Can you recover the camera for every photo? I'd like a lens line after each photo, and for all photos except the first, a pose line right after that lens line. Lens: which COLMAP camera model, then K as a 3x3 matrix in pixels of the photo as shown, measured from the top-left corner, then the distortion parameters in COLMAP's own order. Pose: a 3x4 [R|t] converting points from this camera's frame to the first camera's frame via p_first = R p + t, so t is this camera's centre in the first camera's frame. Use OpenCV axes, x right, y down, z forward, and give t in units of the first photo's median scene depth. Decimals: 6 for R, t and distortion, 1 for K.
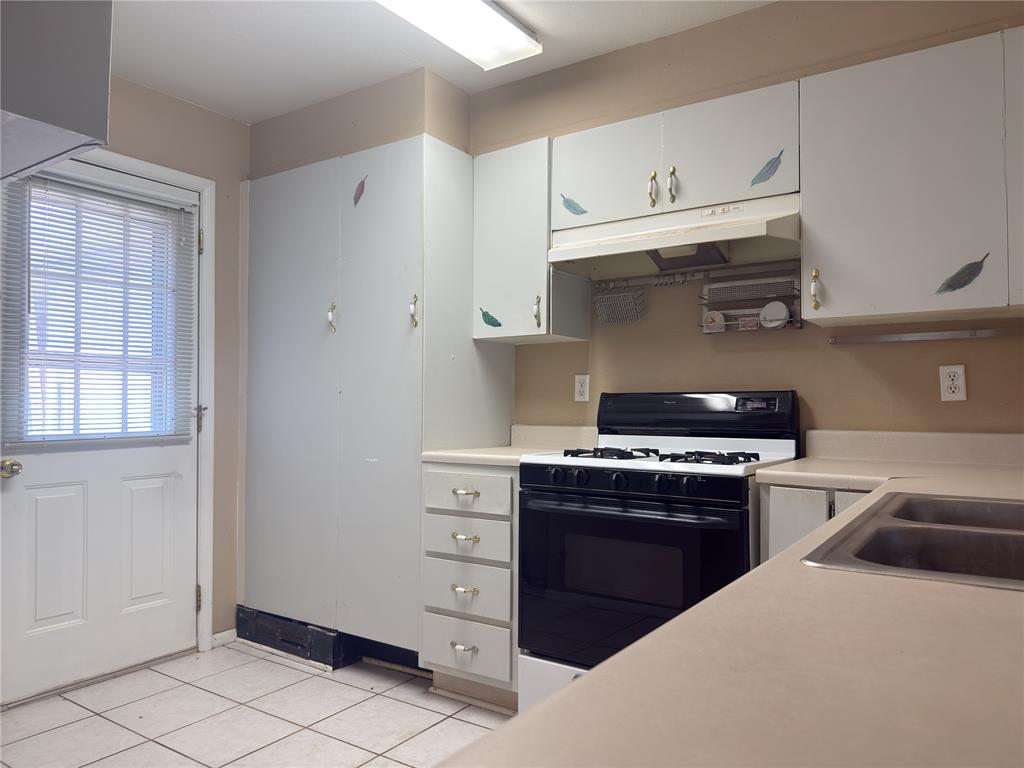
lens RADIAL K [[721.7, 0, 512.0], [0, 721.7, 384.0], [0, 0, 1]] dist [0.003307, 0.000753]
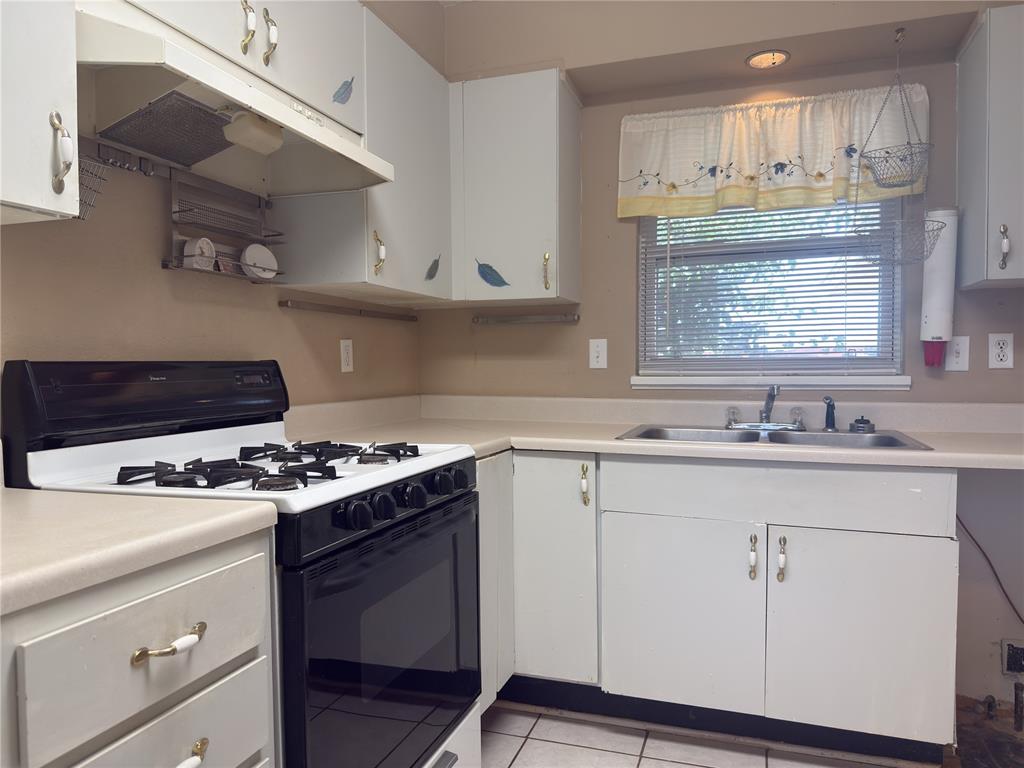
lens RADIAL K [[721.7, 0, 512.0], [0, 721.7, 384.0], [0, 0, 1]] dist [0.003307, 0.000753]
pose [[-0.255039, -0.023120, 0.966654, -0.461215], [-0.026713, 0.999501, 0.016858, 0.014345], [-0.966562, -0.021523, -0.255530, 0.954194]]
